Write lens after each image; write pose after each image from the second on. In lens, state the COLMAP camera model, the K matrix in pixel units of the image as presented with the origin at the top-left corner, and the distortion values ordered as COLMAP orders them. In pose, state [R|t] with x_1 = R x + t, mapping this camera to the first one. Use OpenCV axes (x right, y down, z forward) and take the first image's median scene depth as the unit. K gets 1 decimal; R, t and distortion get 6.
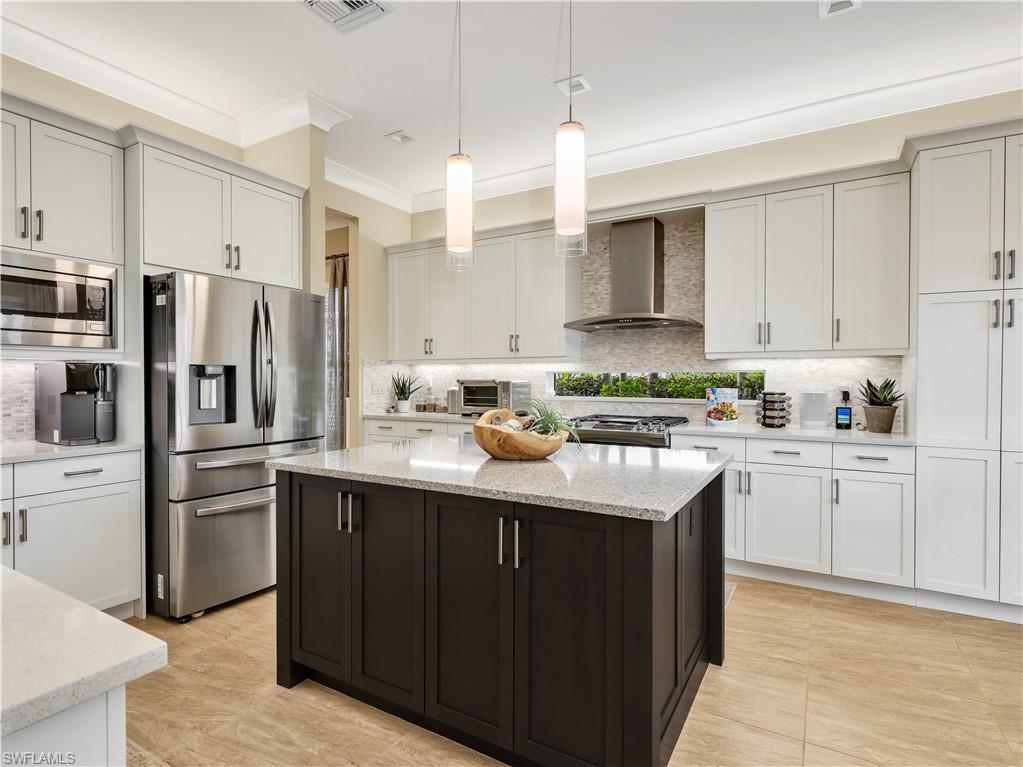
lens RADIAL K [[535.4, 0, 511.5], [0, 535.4, 383.5], [0, 0, 1]] dist [-0.002089, 0.000392]
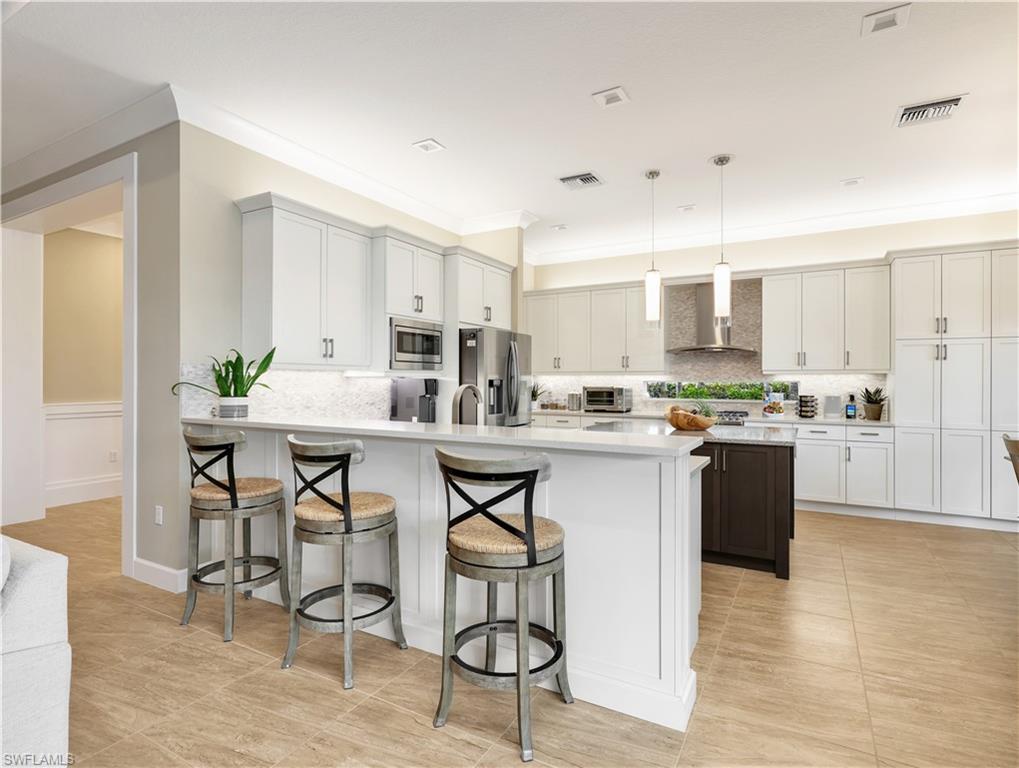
lens RADIAL K [[538.2, 0, 510.6], [0, 538.2, 378.9], [0, 0, 1]] dist [-0.001742, -0.001258]
pose [[0.999815, 0.001039, 0.019225, -0.419119], [-0.000809, 0.999928, -0.011962, -0.013041], [-0.019237, 0.011944, 0.999744, -0.578330]]
